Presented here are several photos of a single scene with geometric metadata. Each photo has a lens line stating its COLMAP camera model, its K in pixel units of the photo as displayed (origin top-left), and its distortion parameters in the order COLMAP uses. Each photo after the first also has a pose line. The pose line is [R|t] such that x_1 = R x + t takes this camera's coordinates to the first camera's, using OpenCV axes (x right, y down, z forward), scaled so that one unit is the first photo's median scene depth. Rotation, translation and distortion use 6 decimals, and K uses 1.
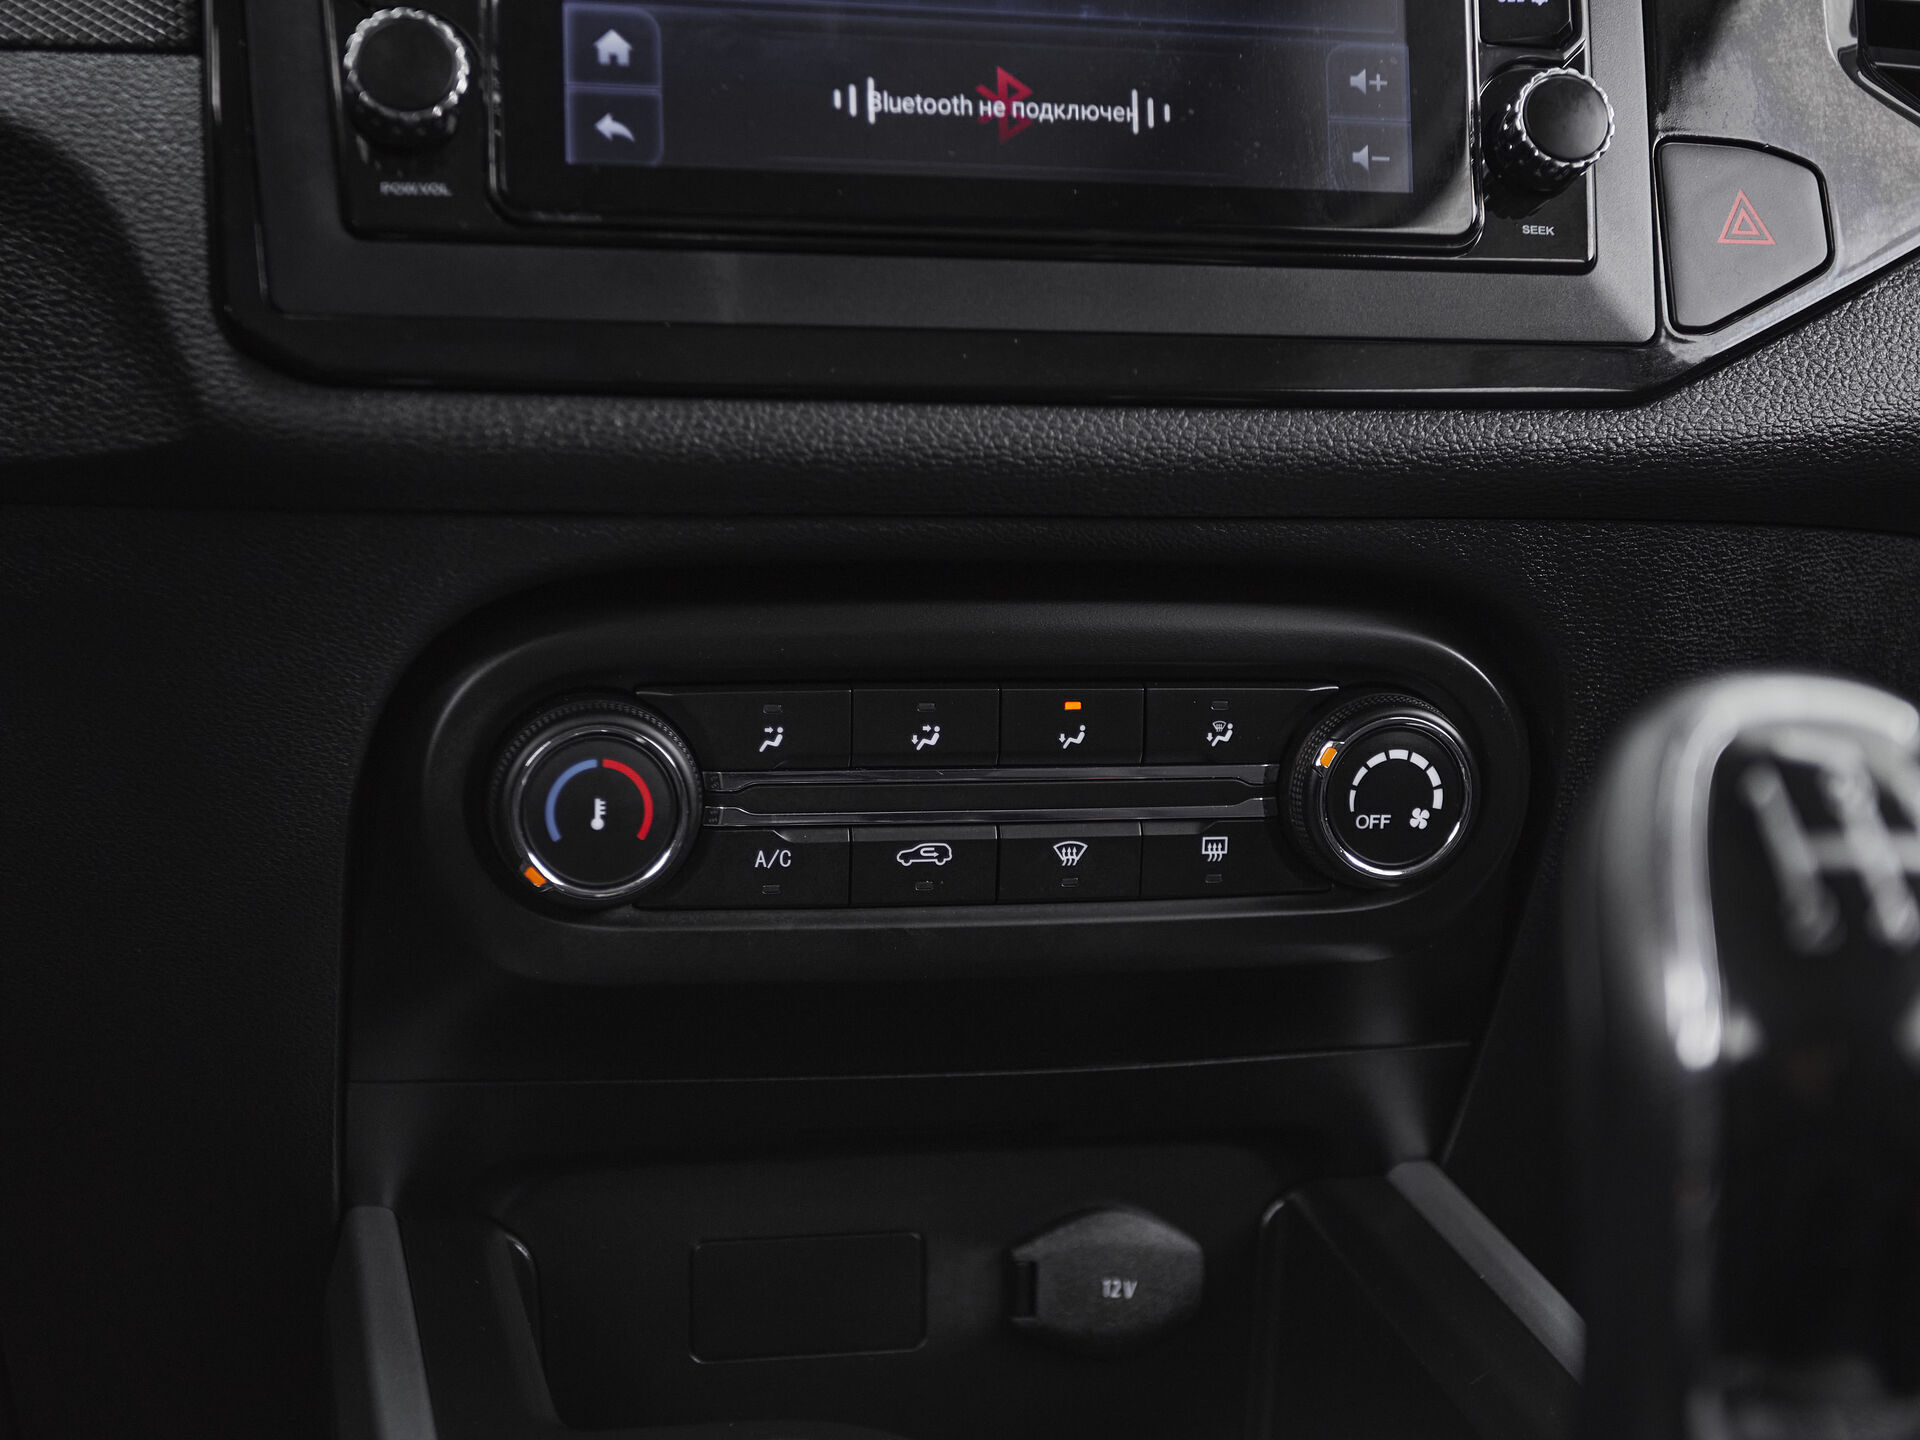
lens RADIAL K [[2507.4, 0, 952.9], [0, 2507.4, 739.1], [0, 0, 1]] dist [0.050824, 0.000000]
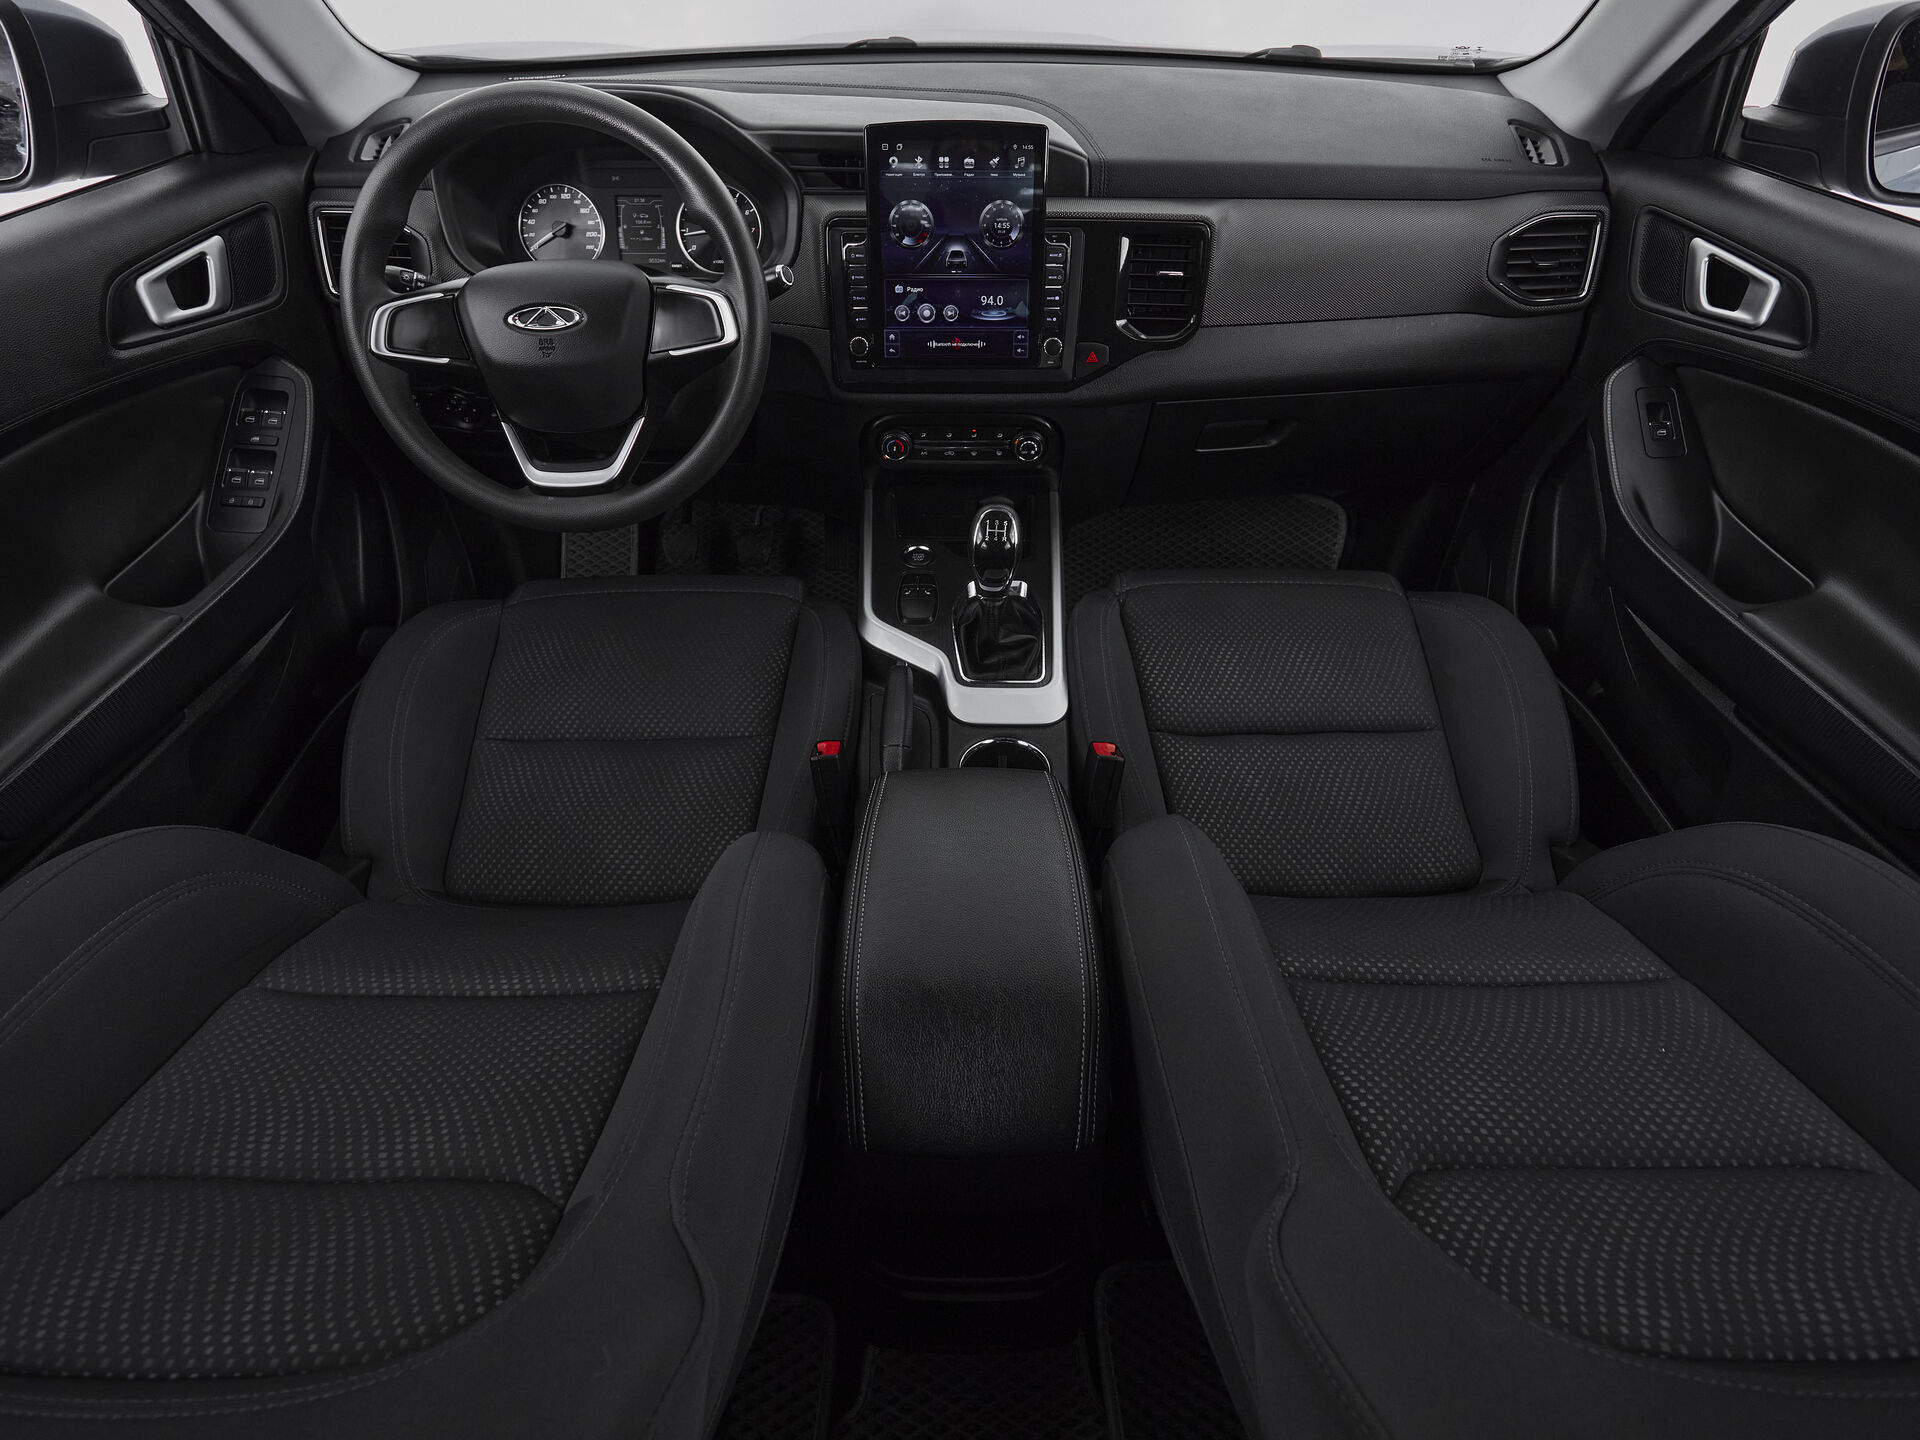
lens RADIAL K [[1051.1, 0, 955.4], [0, 1051.1, 716.4], [0, 0, 1]] dist [0.002905, -0.003948]
pose [[0.974688, 0.136300, -0.177216, 0.569166], [-0.014032, 0.828400, 0.559961, -0.895633], [0.223129, -0.543301, 0.809344, -1.480083]]
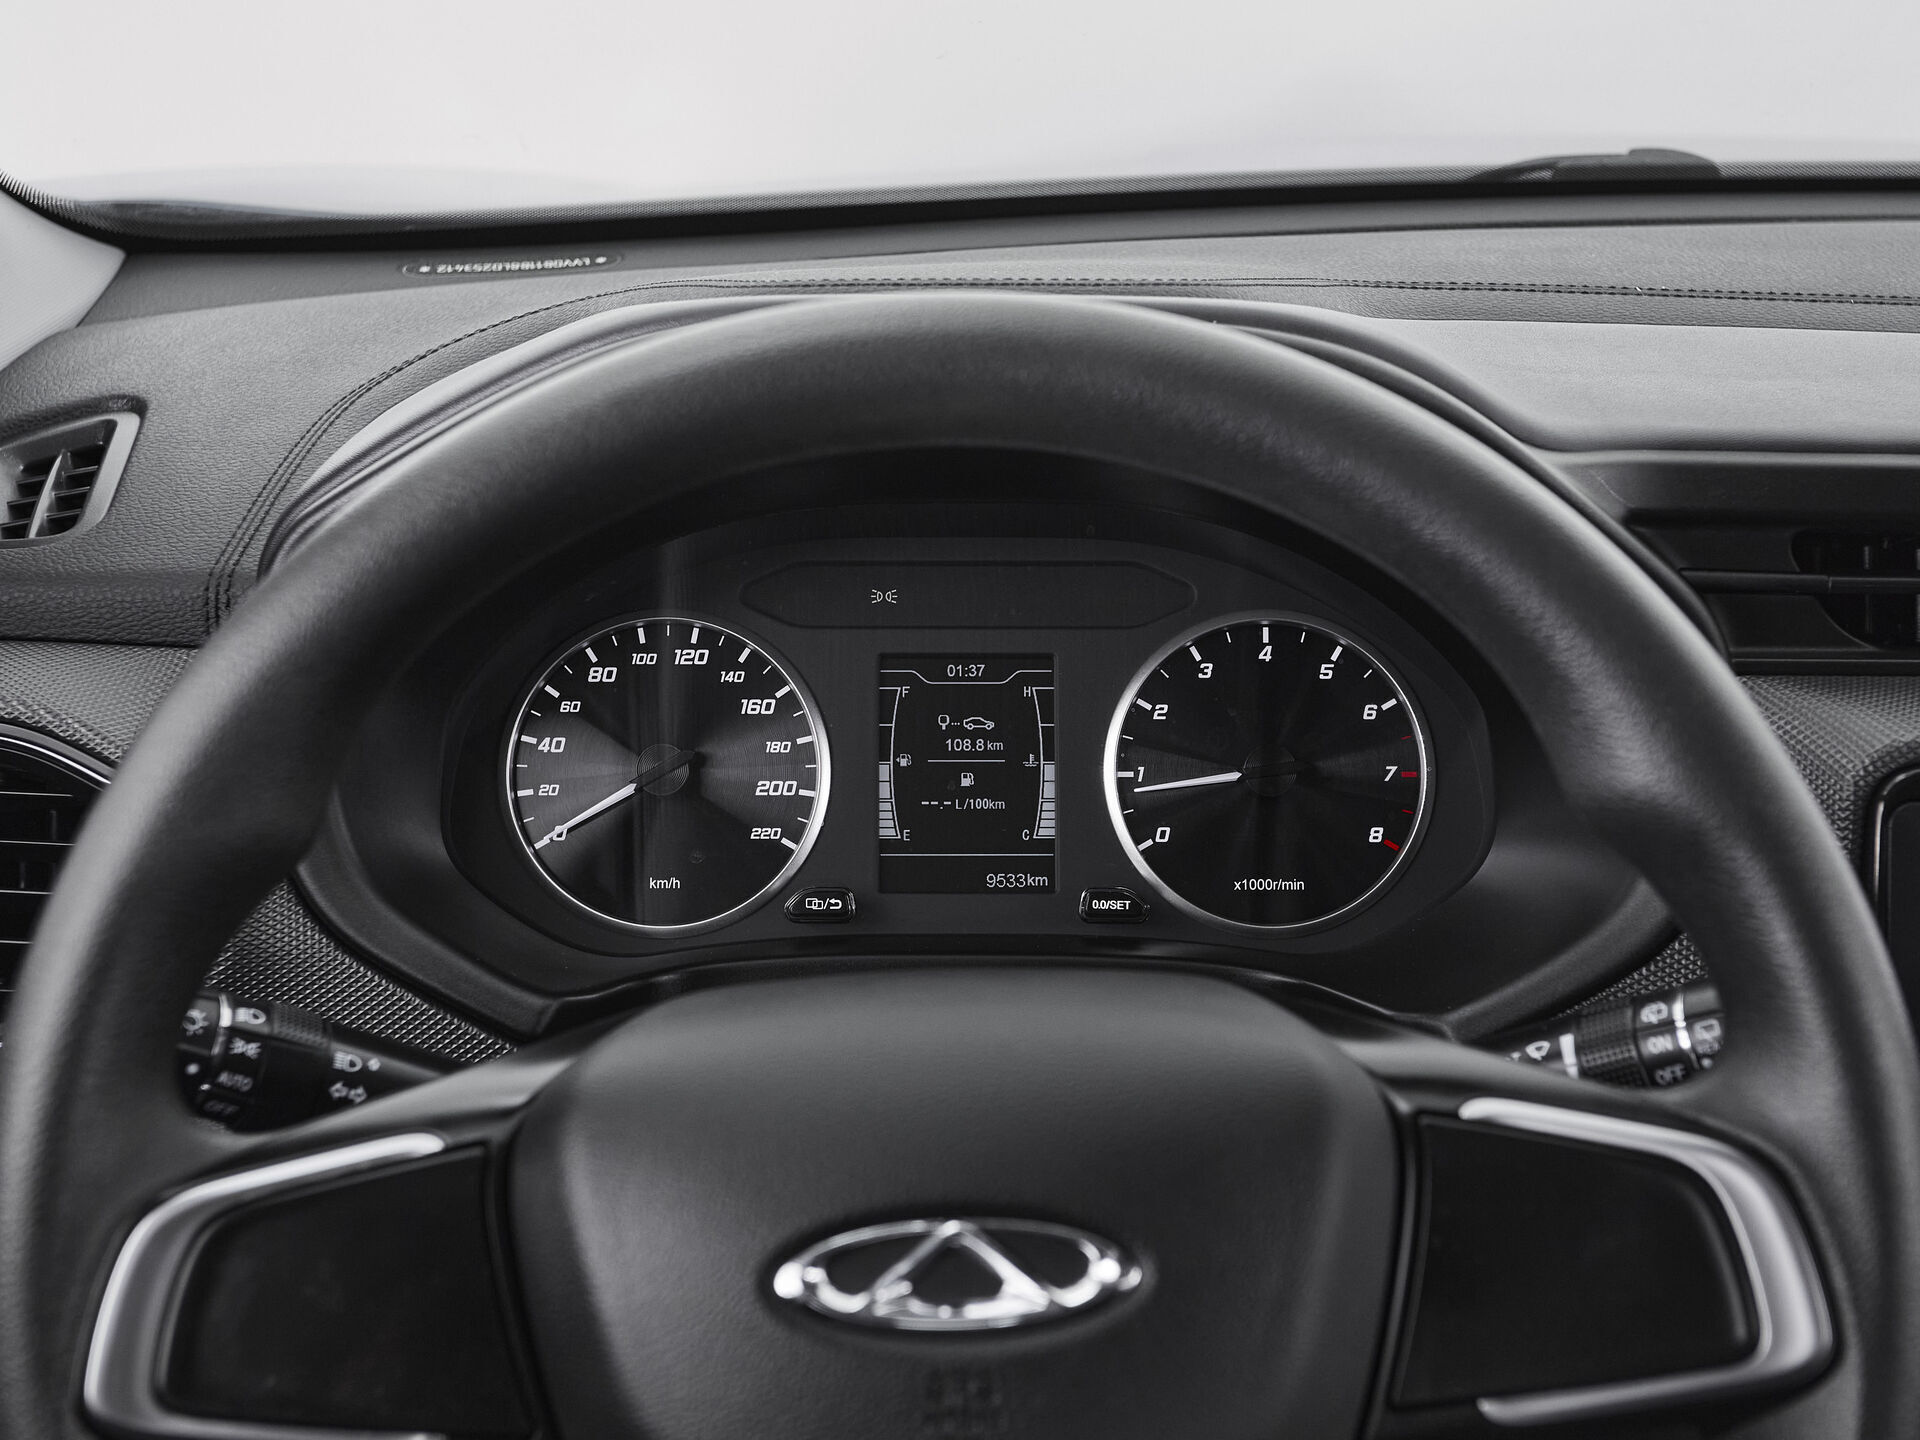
lens RADIAL K [[2876.4, 0, 947.6], [0, 2876.4, 723.5], [0, 0, 1]] dist [0.008372, 0.000000]
pose [[0.974096, 0.059373, -0.218200, -0.434312], [-0.012230, 0.977336, 0.211340, -0.850356], [0.225802, -0.203197, 0.952746, -0.659166]]
